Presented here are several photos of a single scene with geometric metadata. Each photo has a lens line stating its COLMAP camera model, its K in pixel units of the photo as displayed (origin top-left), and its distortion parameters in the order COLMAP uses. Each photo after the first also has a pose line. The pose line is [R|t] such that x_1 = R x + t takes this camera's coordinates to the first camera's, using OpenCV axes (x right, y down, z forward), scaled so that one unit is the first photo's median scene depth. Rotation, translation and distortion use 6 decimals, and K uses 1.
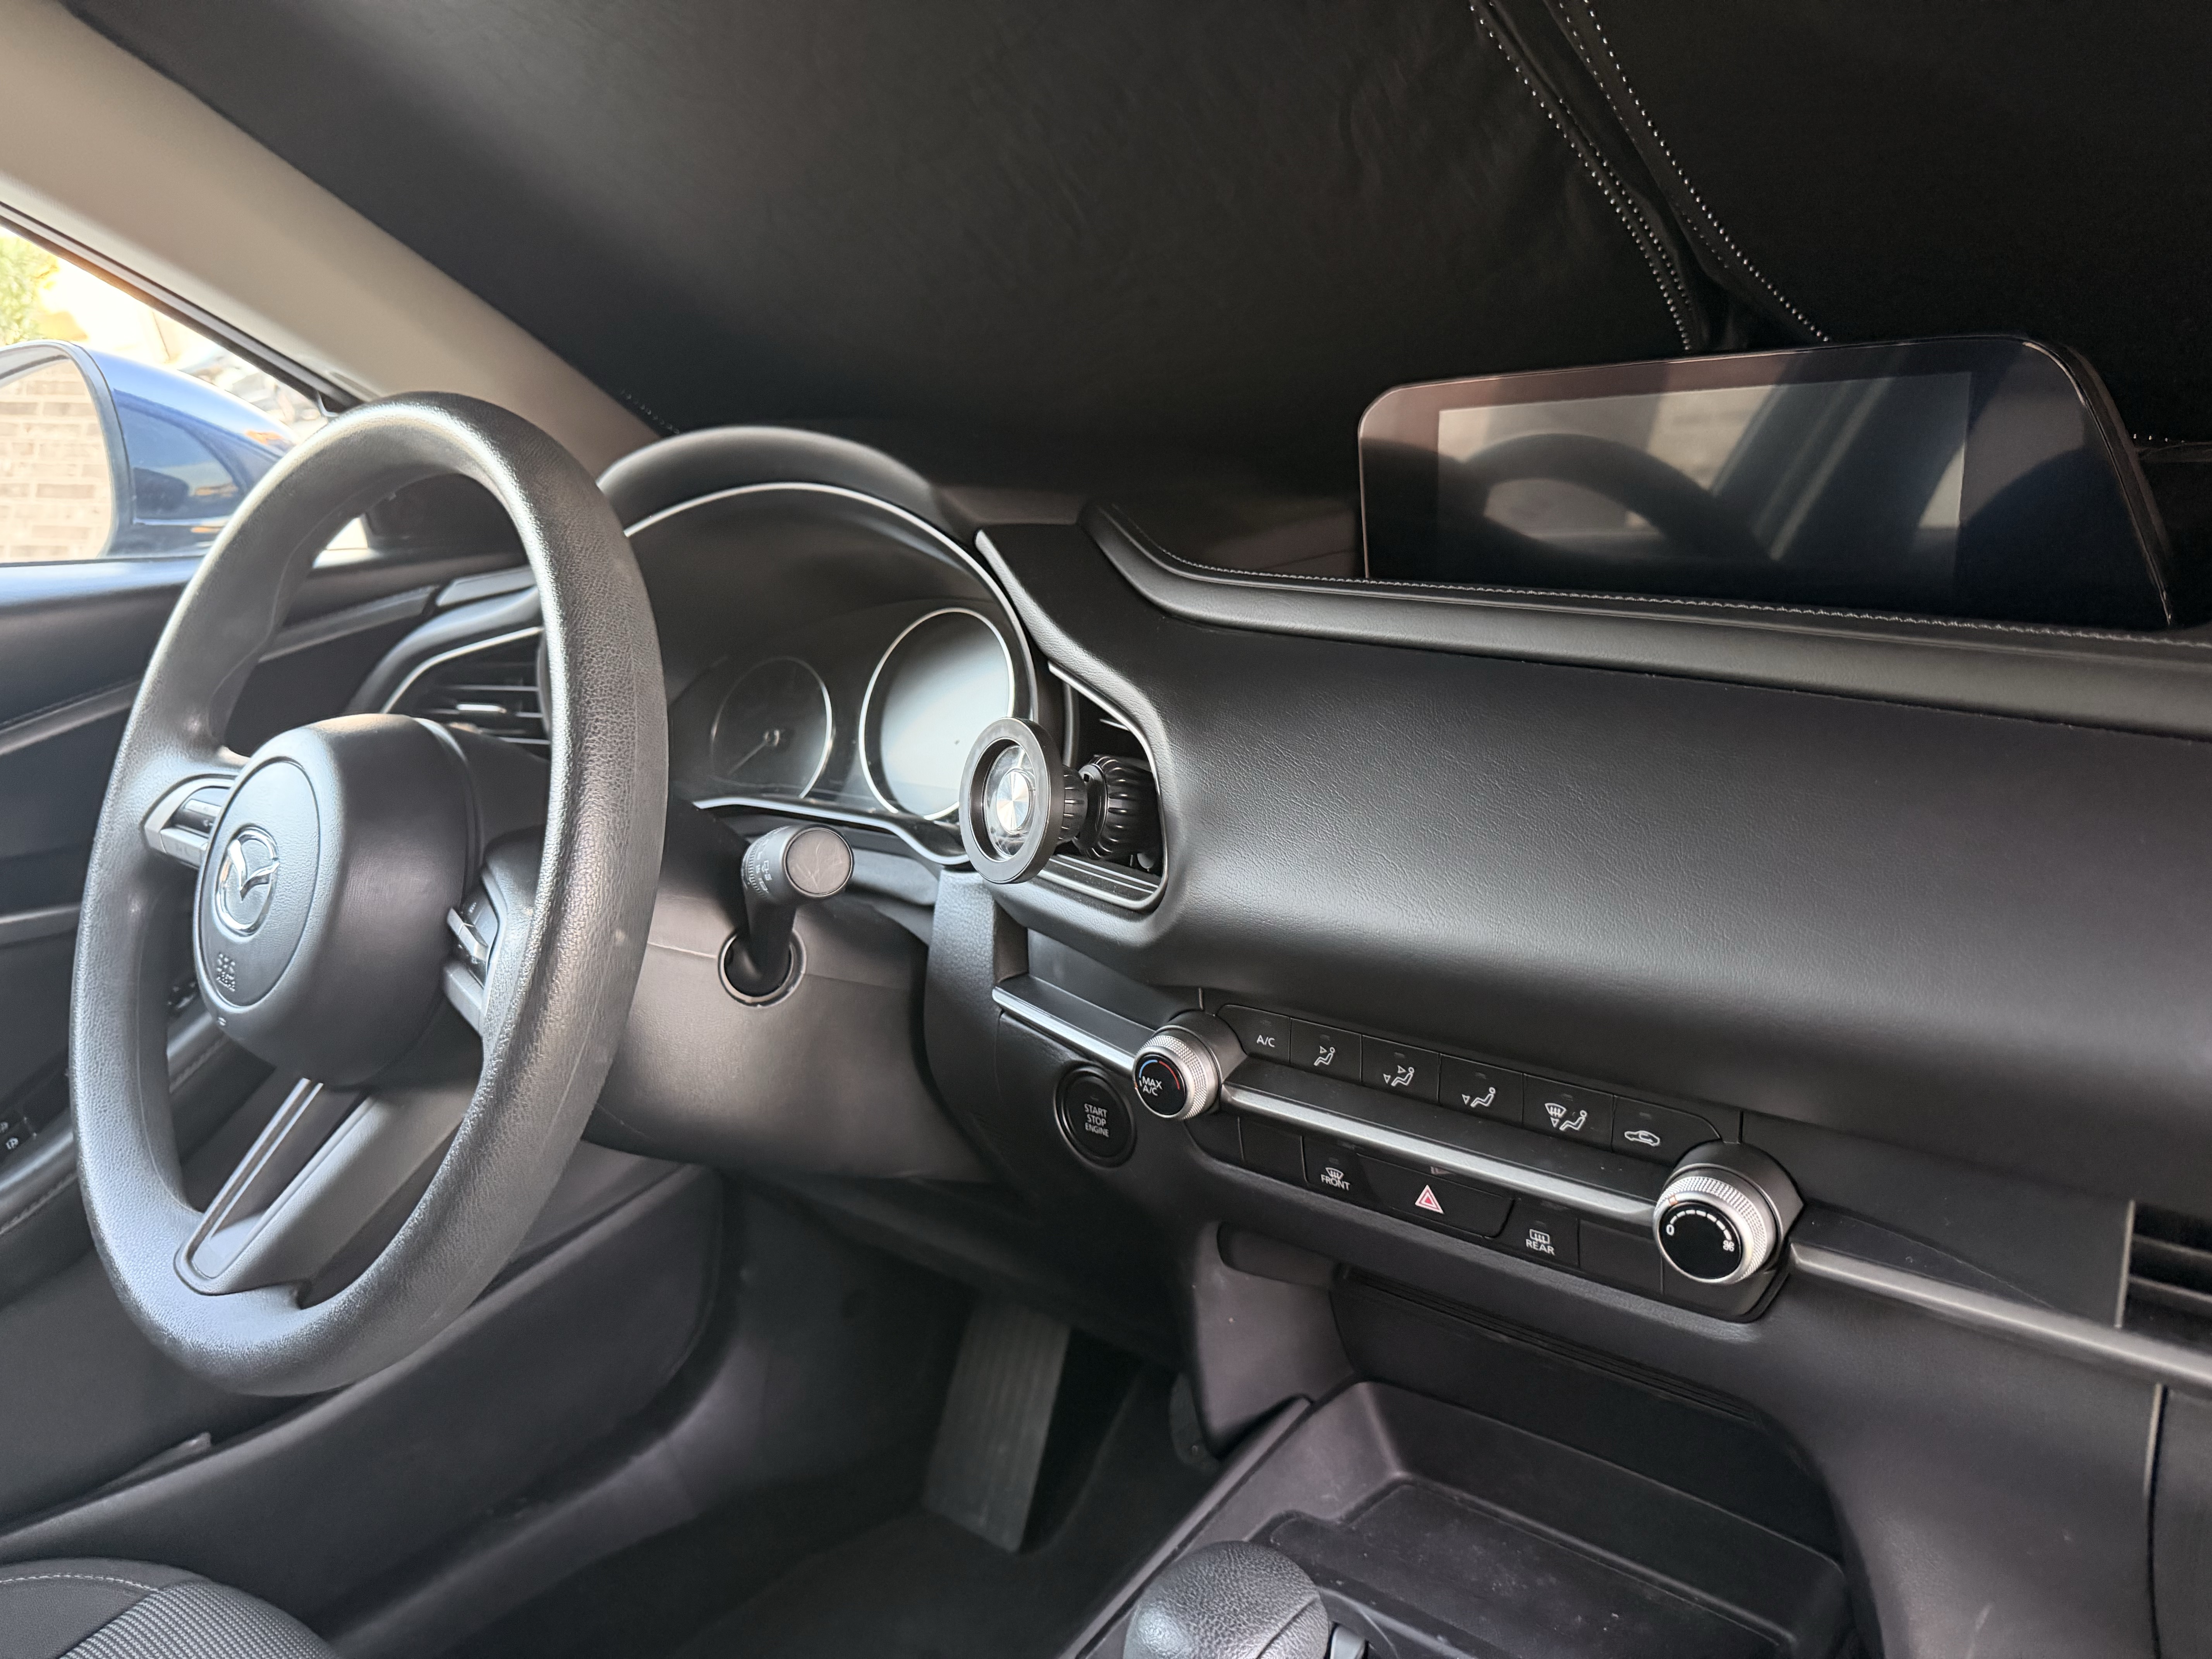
lens RADIAL K [[1569.2, 0, 1106.3], [0, 1569.2, 769.3], [0, 0, 1]] dist [0.009574, -0.007260]
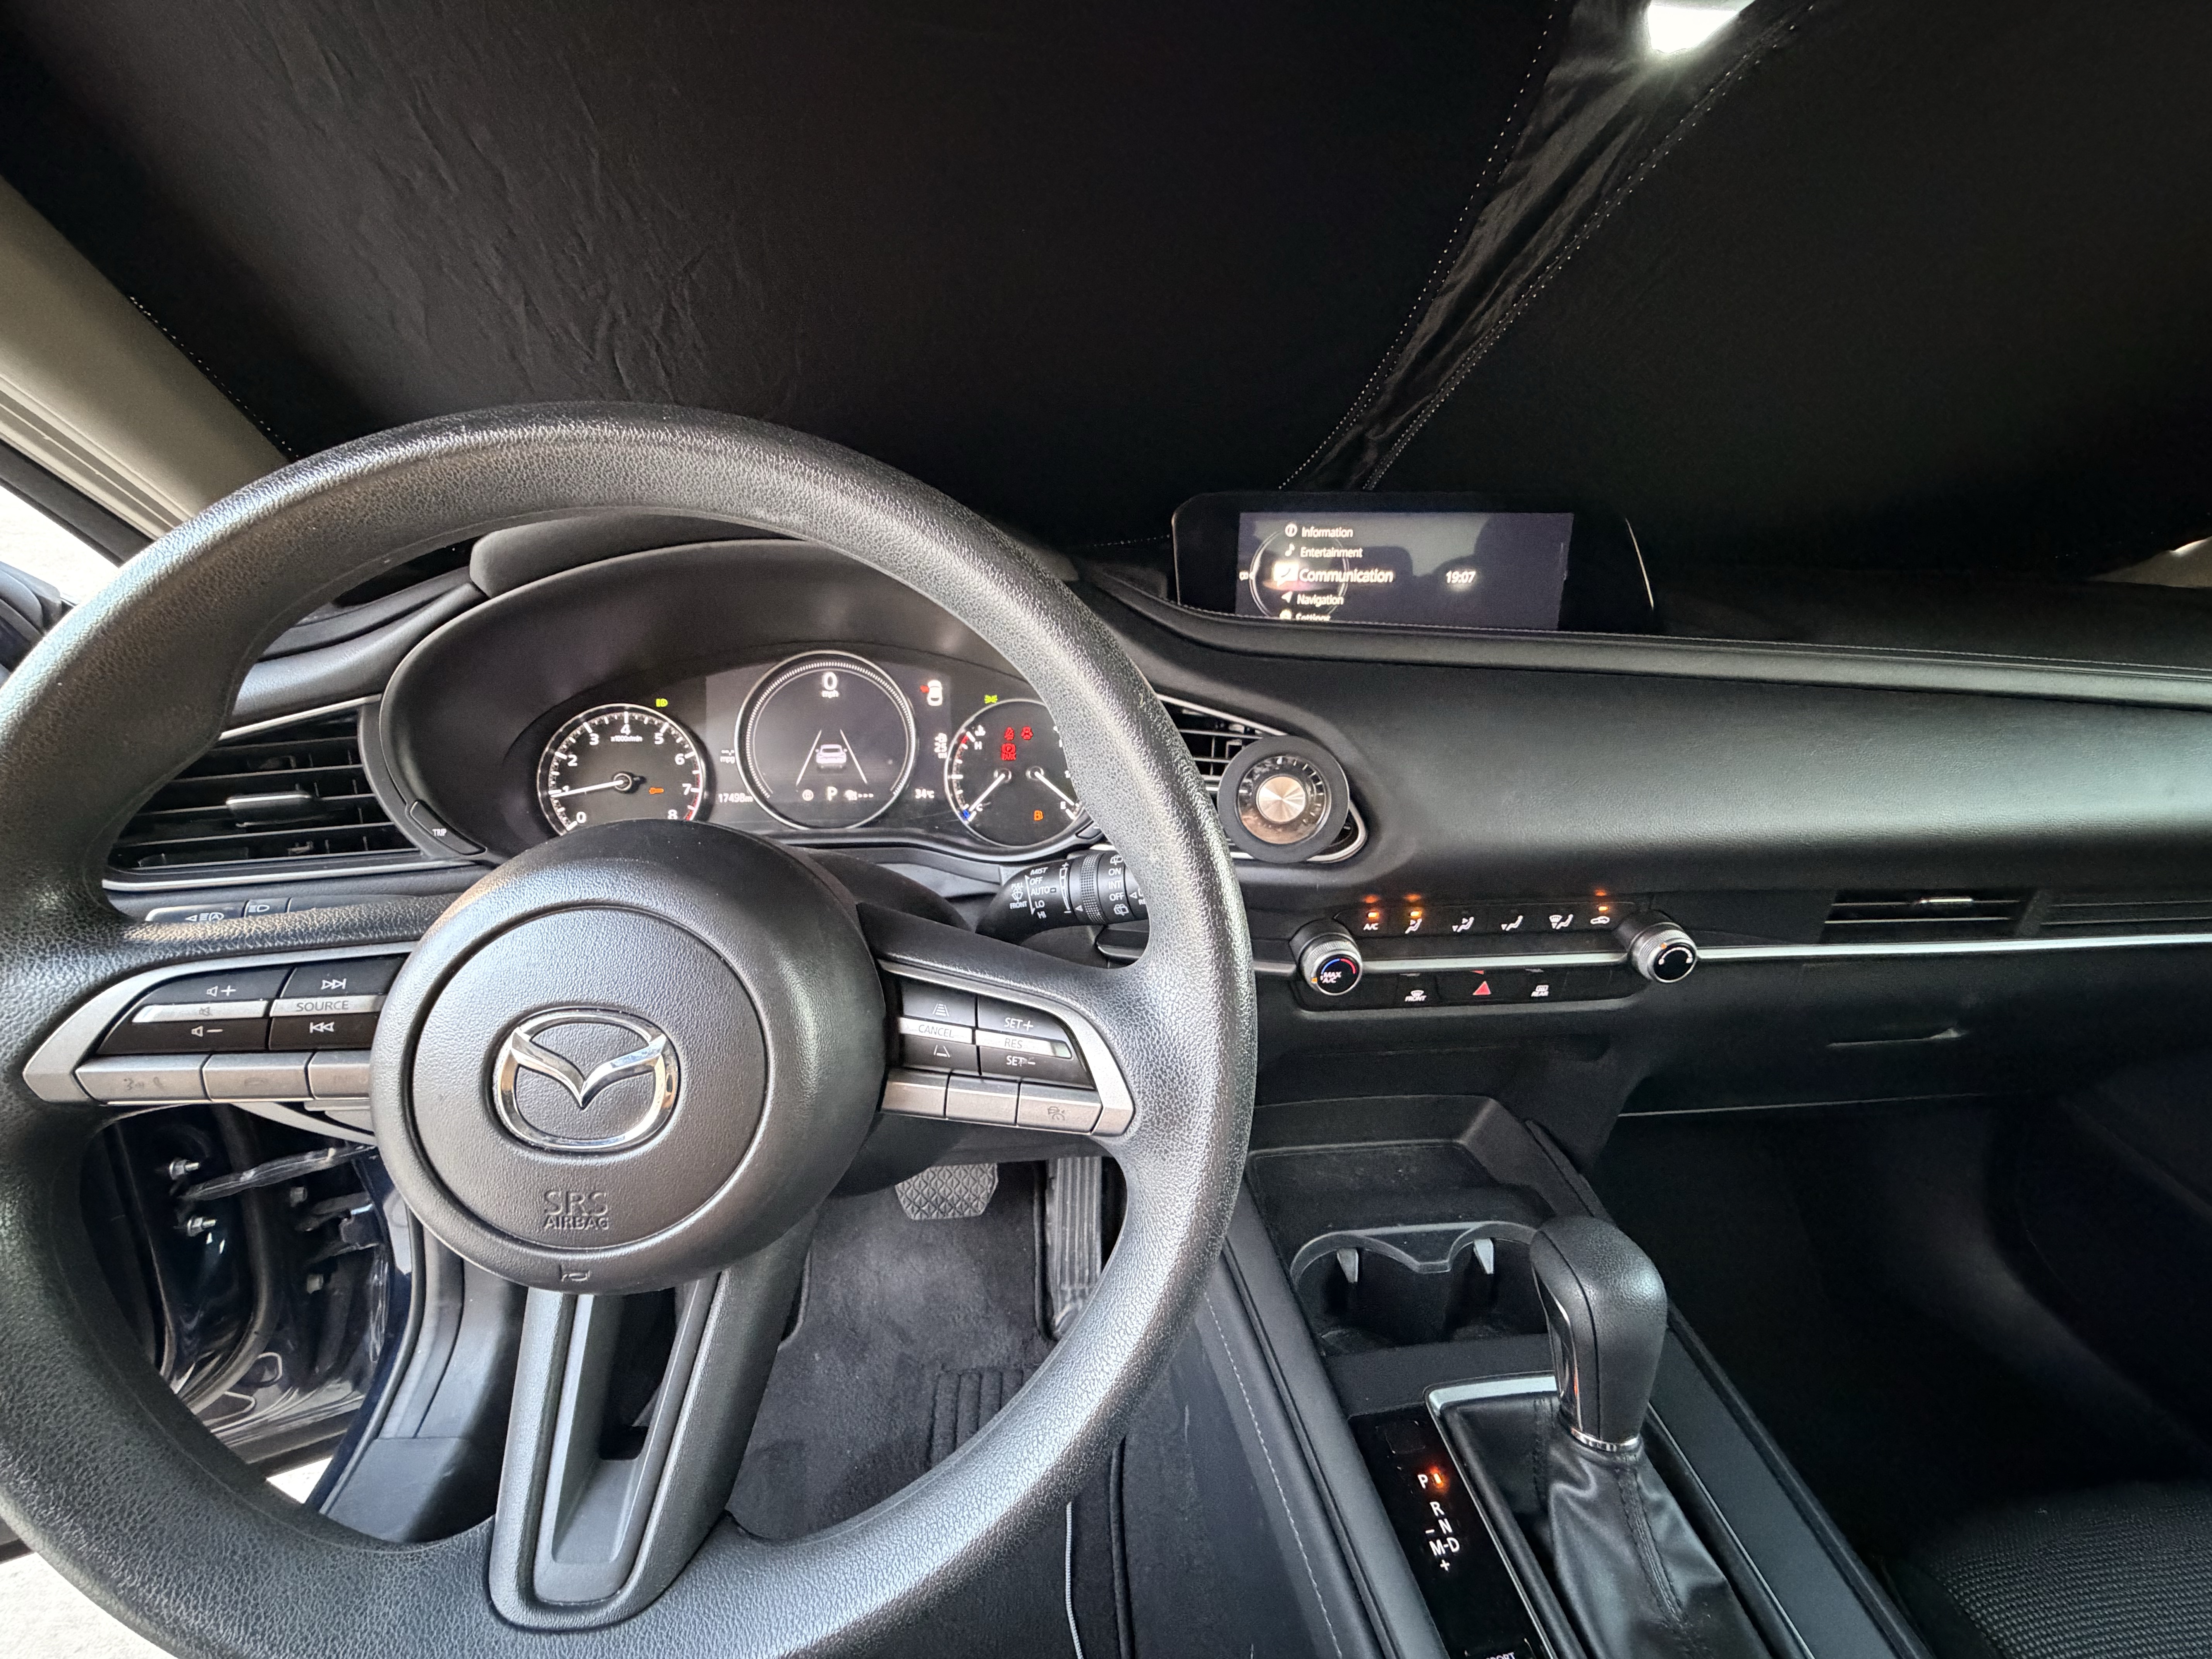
lens RADIAL K [[889.7, 0, 1106.0], [0, 889.7, 829.5], [0, 0, 1]] dist [-0.000242, -0.000028]
pose [[0.691689, -0.182152, 0.698847, -0.724987], [0.101466, 0.982583, 0.155680, -0.091347], [-0.715033, -0.036773, 0.698123, 0.614889]]
